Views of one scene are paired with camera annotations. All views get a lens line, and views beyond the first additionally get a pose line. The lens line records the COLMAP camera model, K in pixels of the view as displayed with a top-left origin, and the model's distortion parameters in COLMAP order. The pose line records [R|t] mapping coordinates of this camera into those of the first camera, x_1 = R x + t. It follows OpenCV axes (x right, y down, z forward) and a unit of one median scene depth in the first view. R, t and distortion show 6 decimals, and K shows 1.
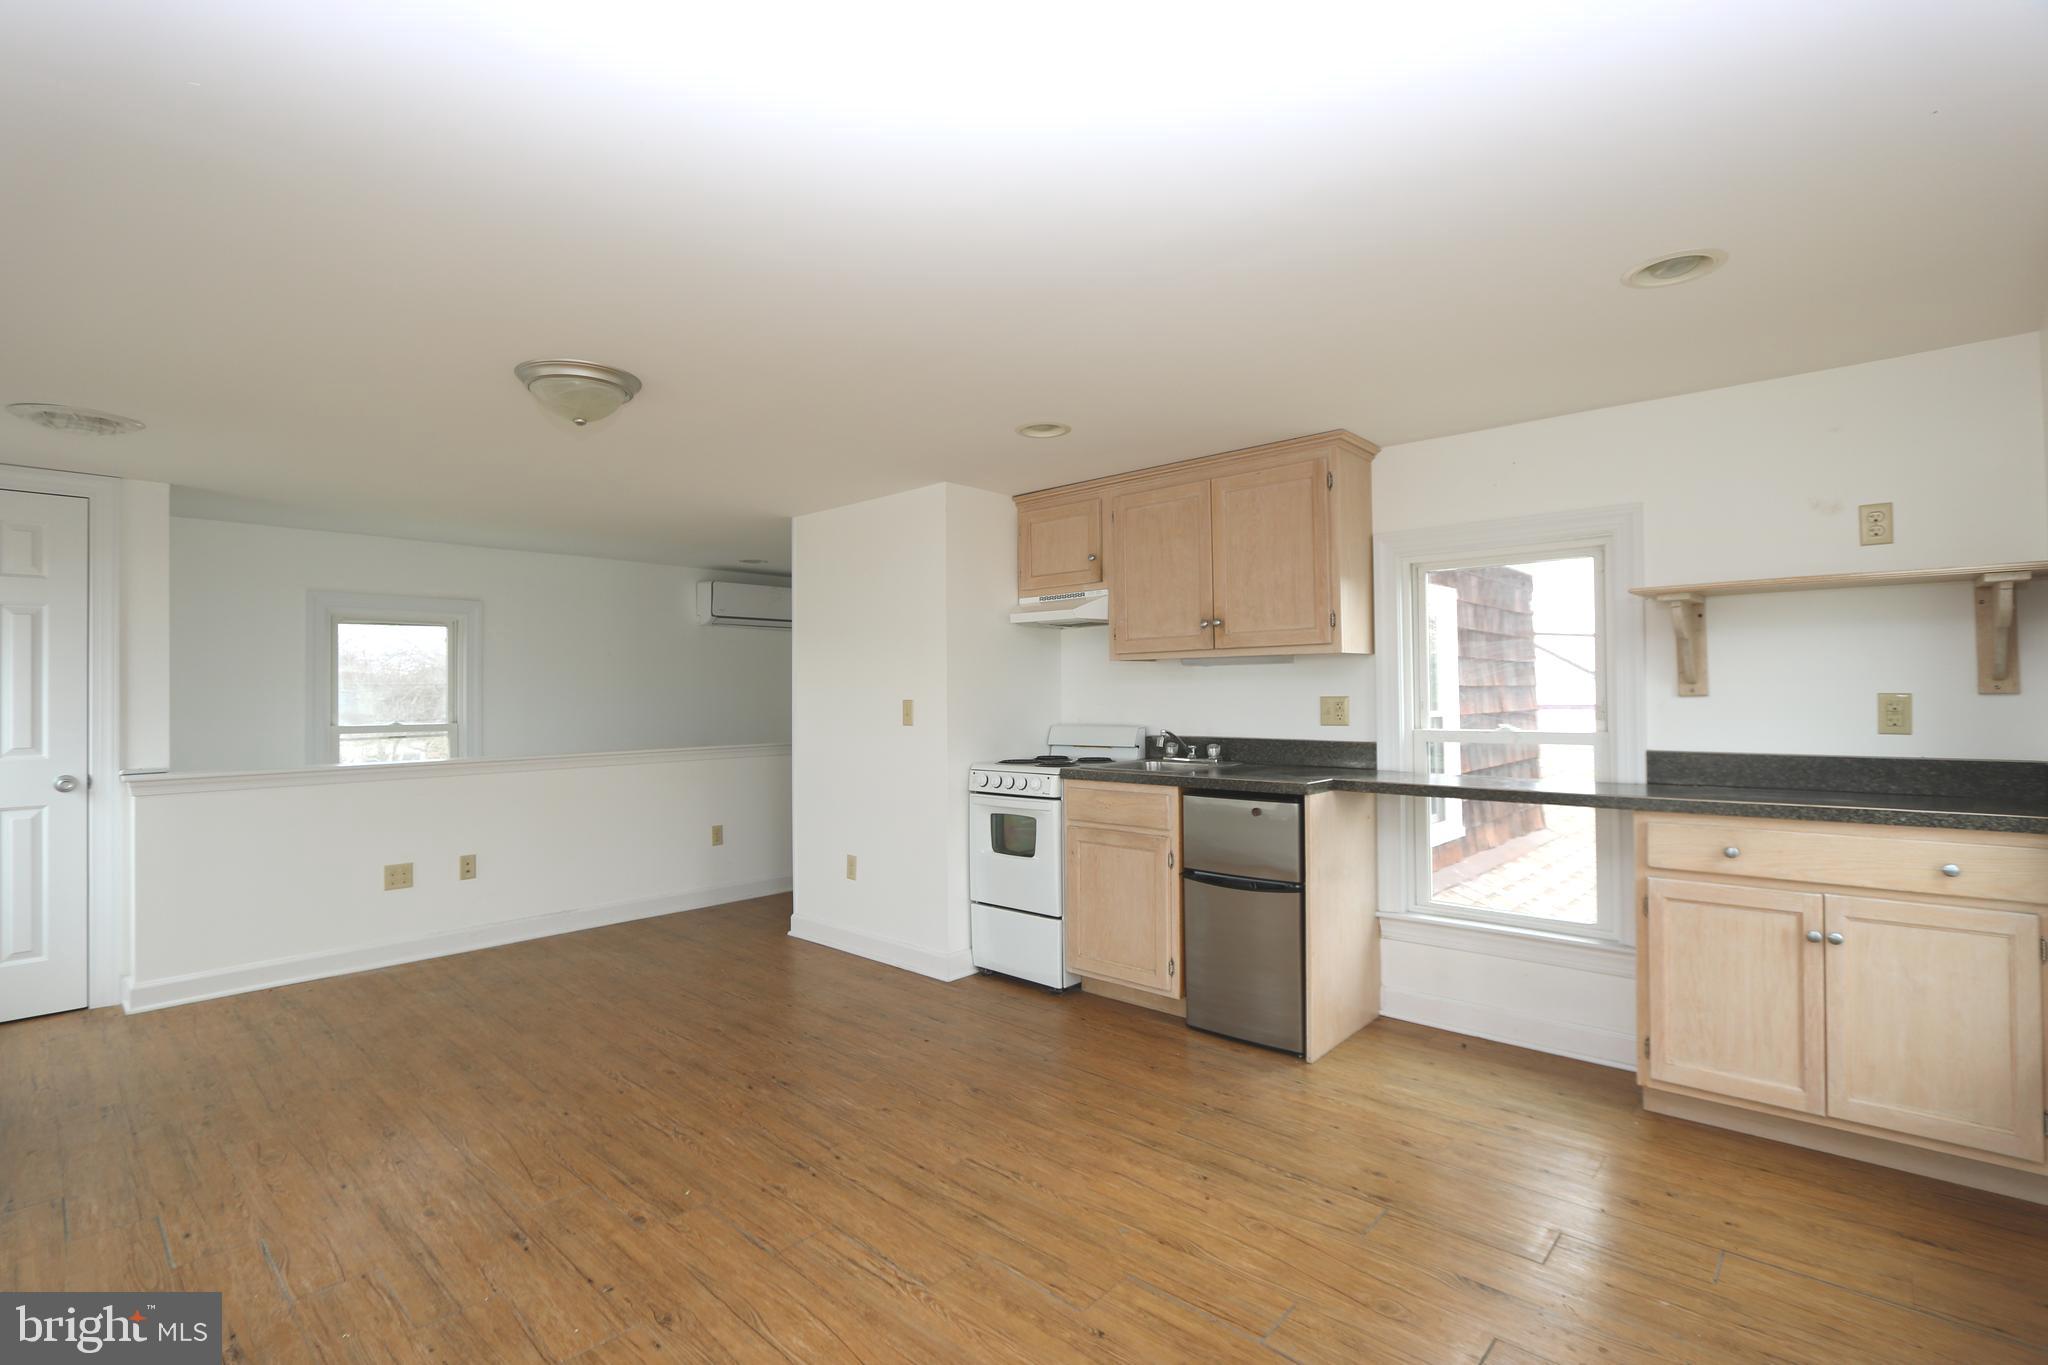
lens RADIAL K [[935.0, 0, 1013.5], [0, 935.0, 679.5], [0, 0, 1]] dist [-0.013940, 0.000245]
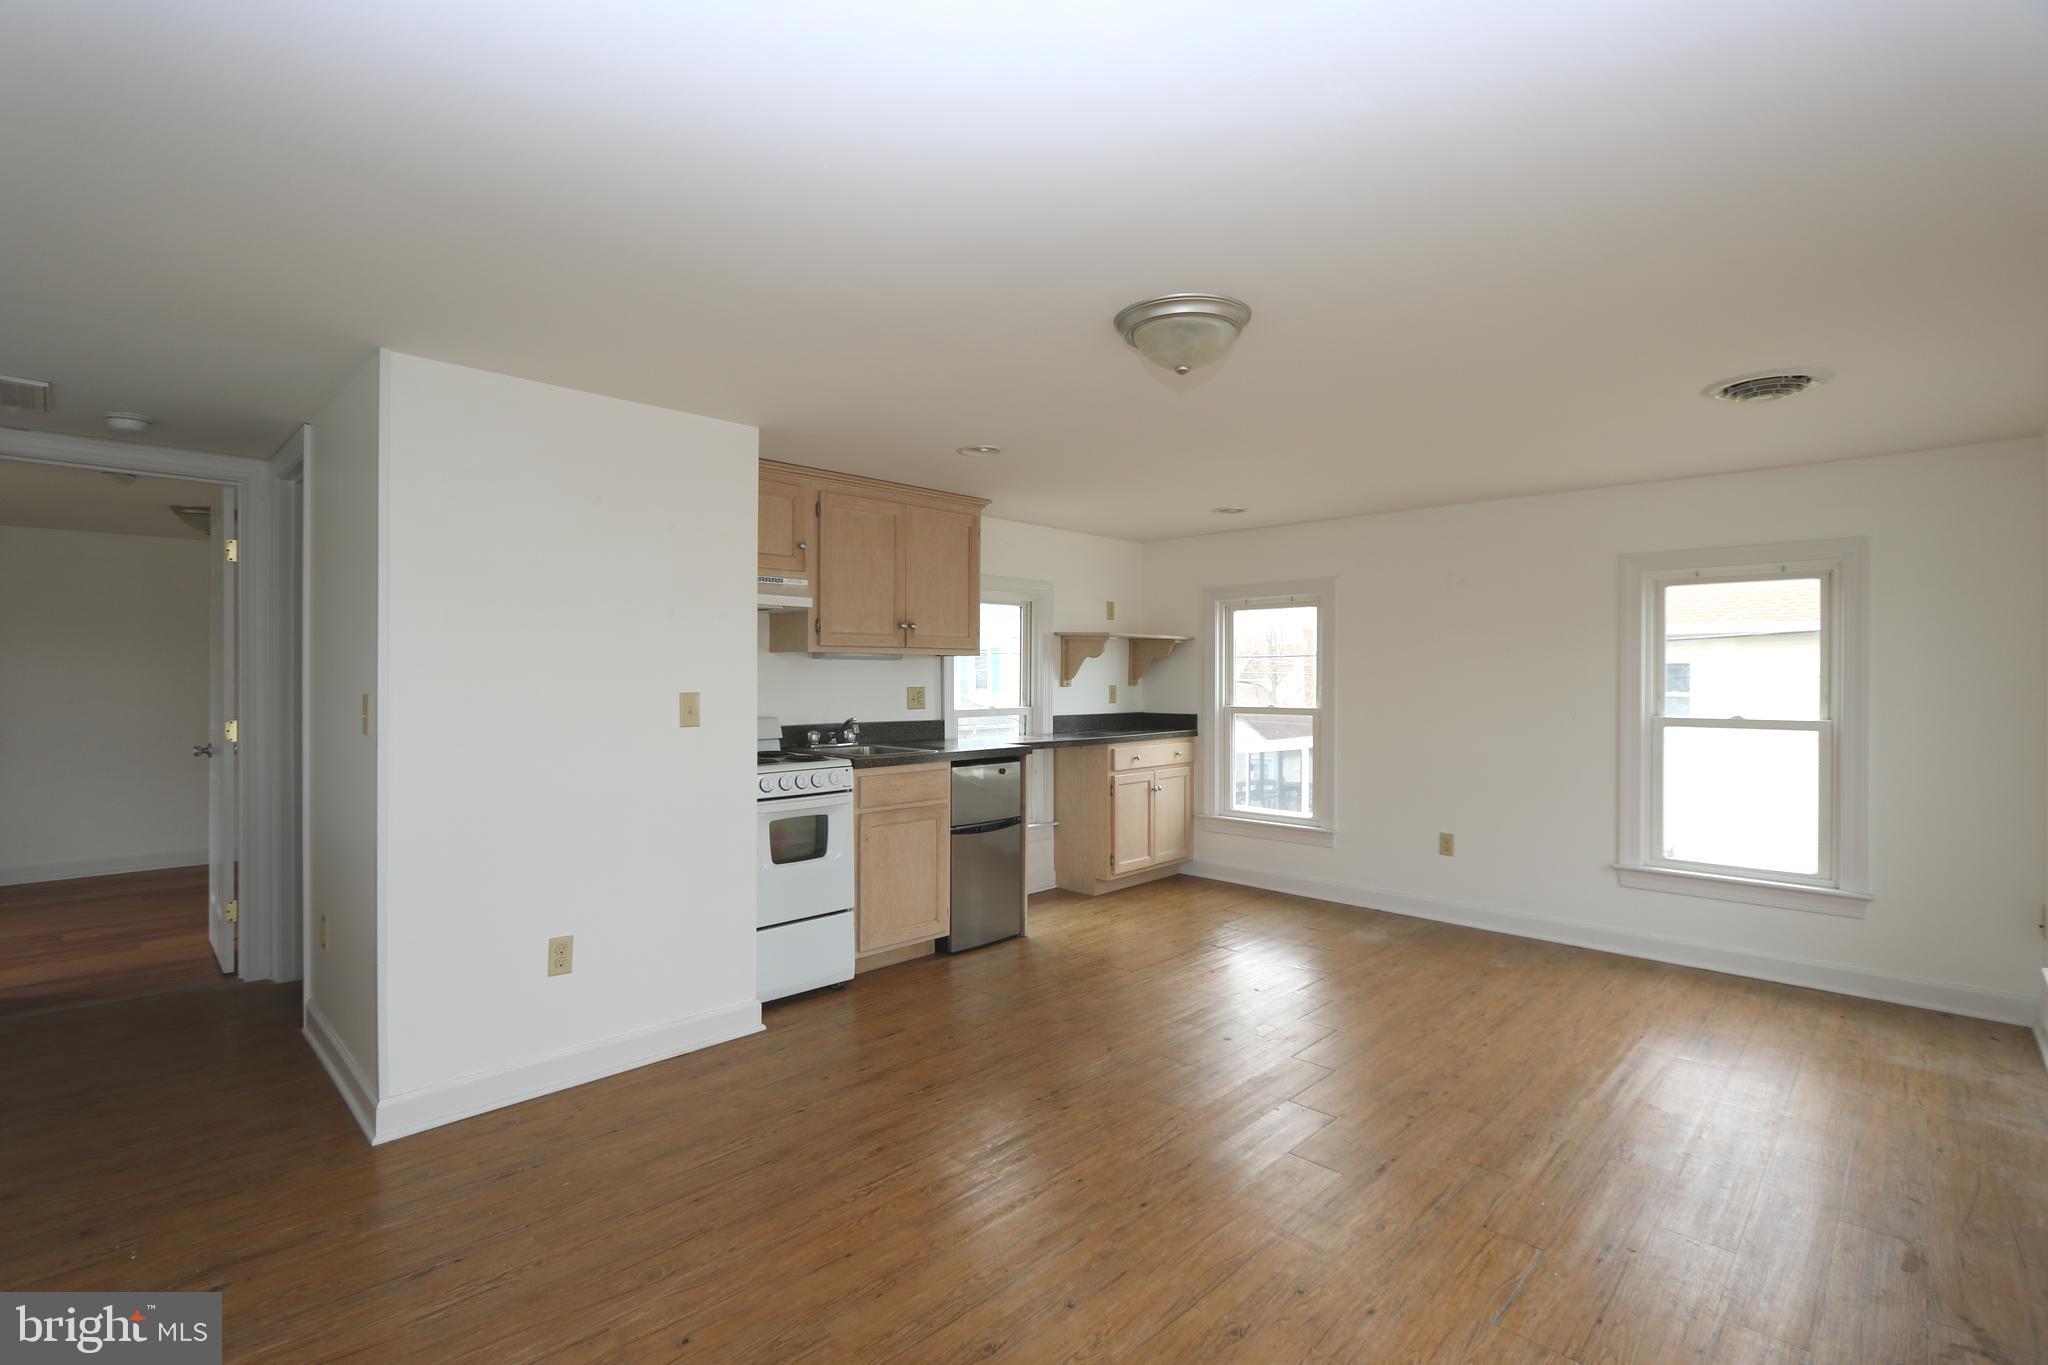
lens RADIAL K [[935.0, 0, 1013.5], [0, 935.0, 679.5], [0, 0, 1]] dist [-0.013940, 0.000245]
pose [[0.034982, 0.005415, 0.999373, -1.022274], [-0.018393, 0.999819, -0.004773, 0.012095], [-0.999219, -0.018214, 0.035076, 0.860114]]
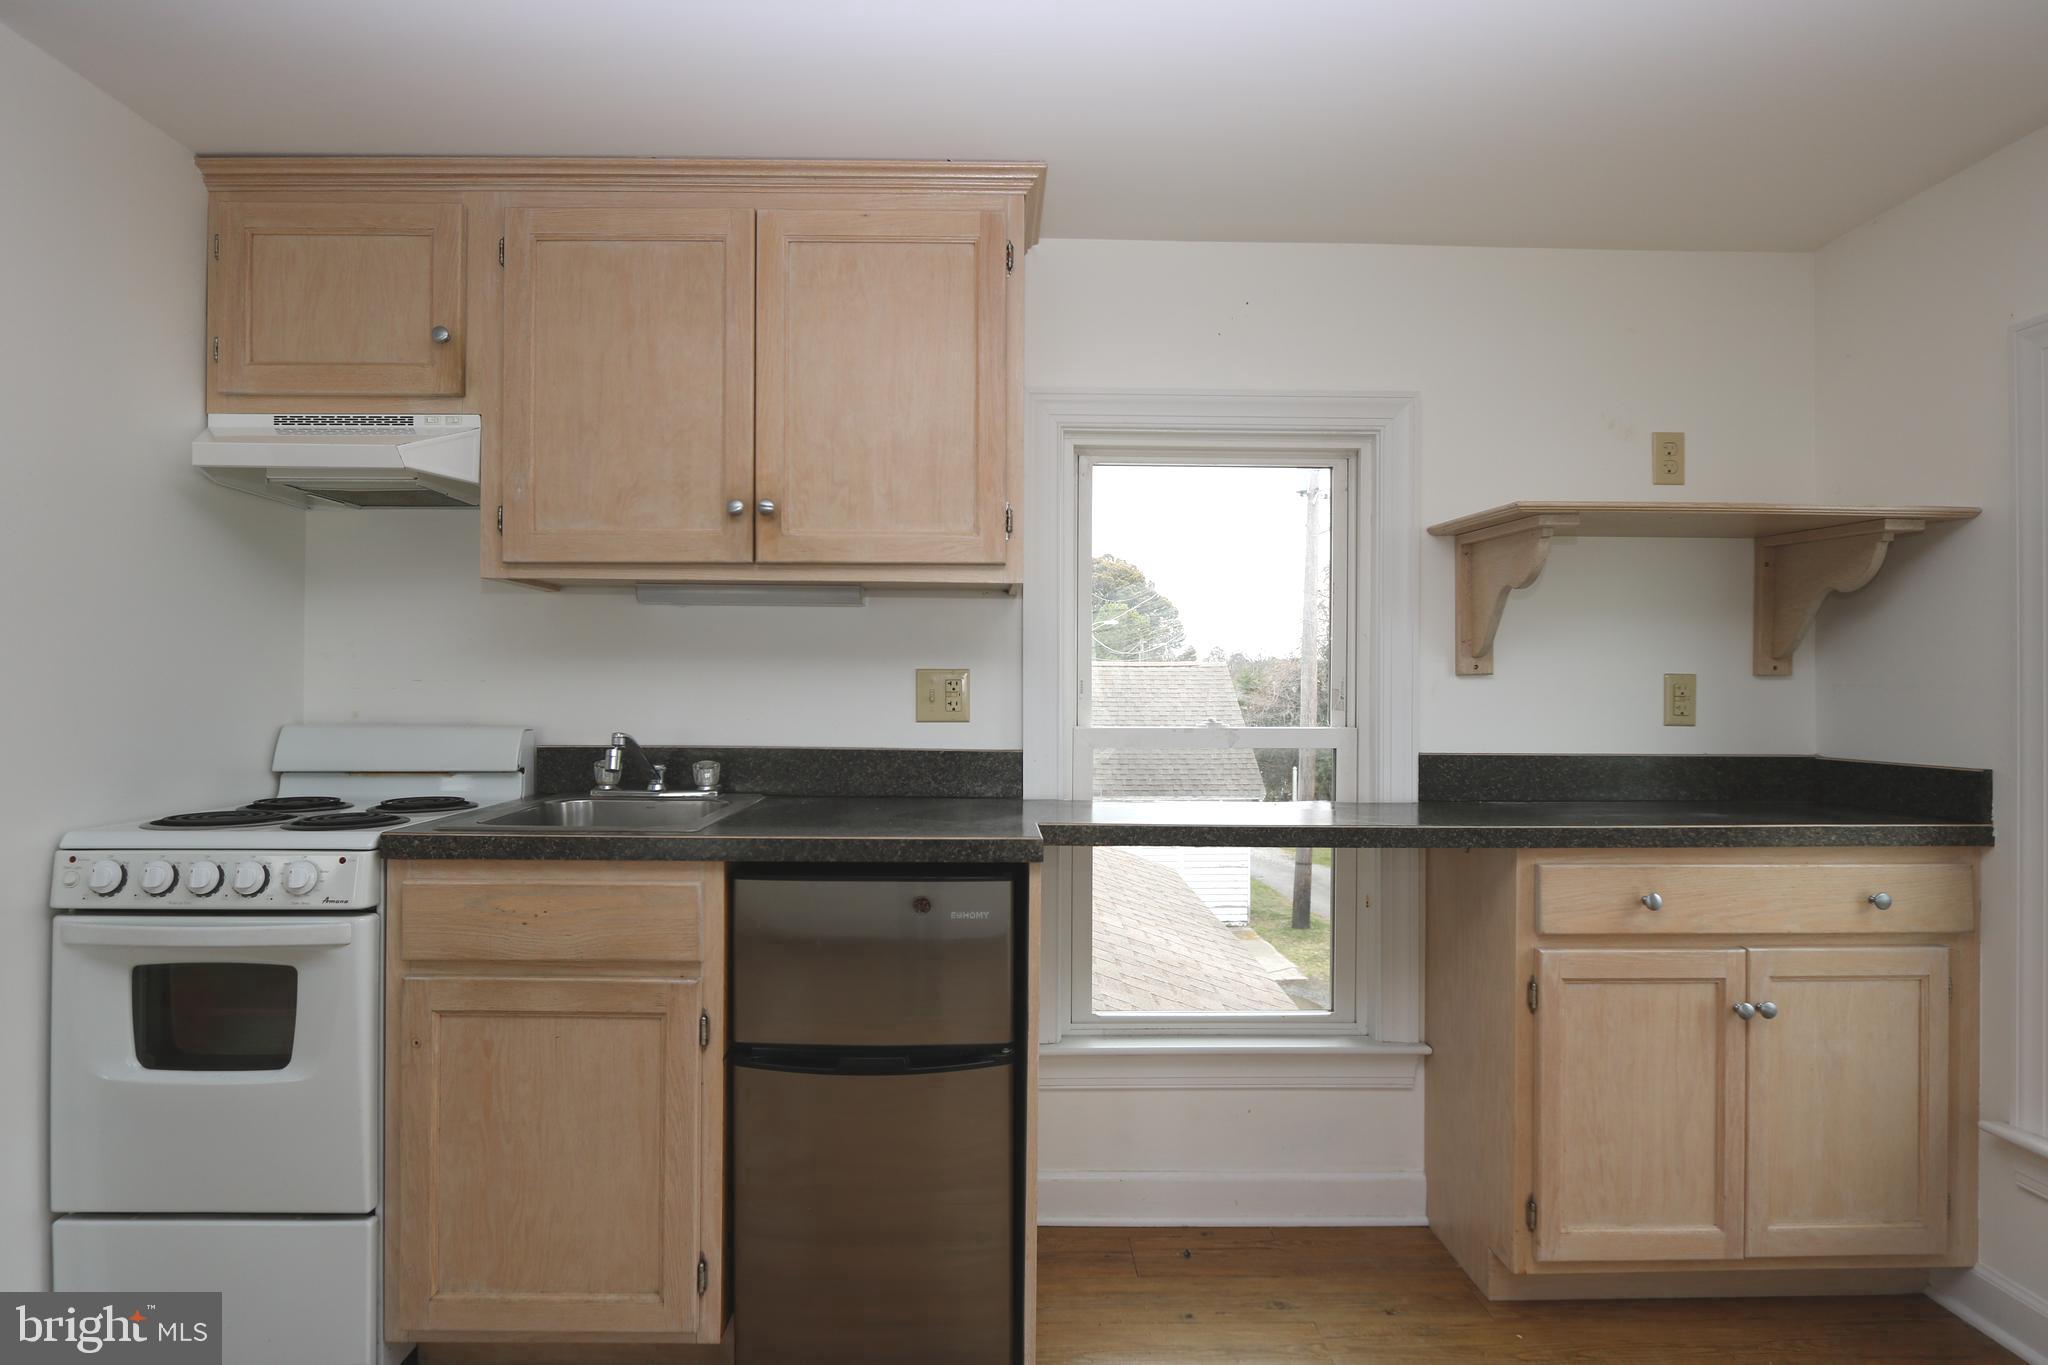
lens RADIAL K [[1100.3, 0, 1003.0], [0, 1100.3, 694.1], [0, 0, 1]] dist [-0.017593, -0.000065]
pose [[0.728377, 0.013680, 0.685040, -0.081265], [-0.023403, 0.999714, 0.004920, 0.030173], [-0.684777, -0.019615, 0.728489, 0.527291]]
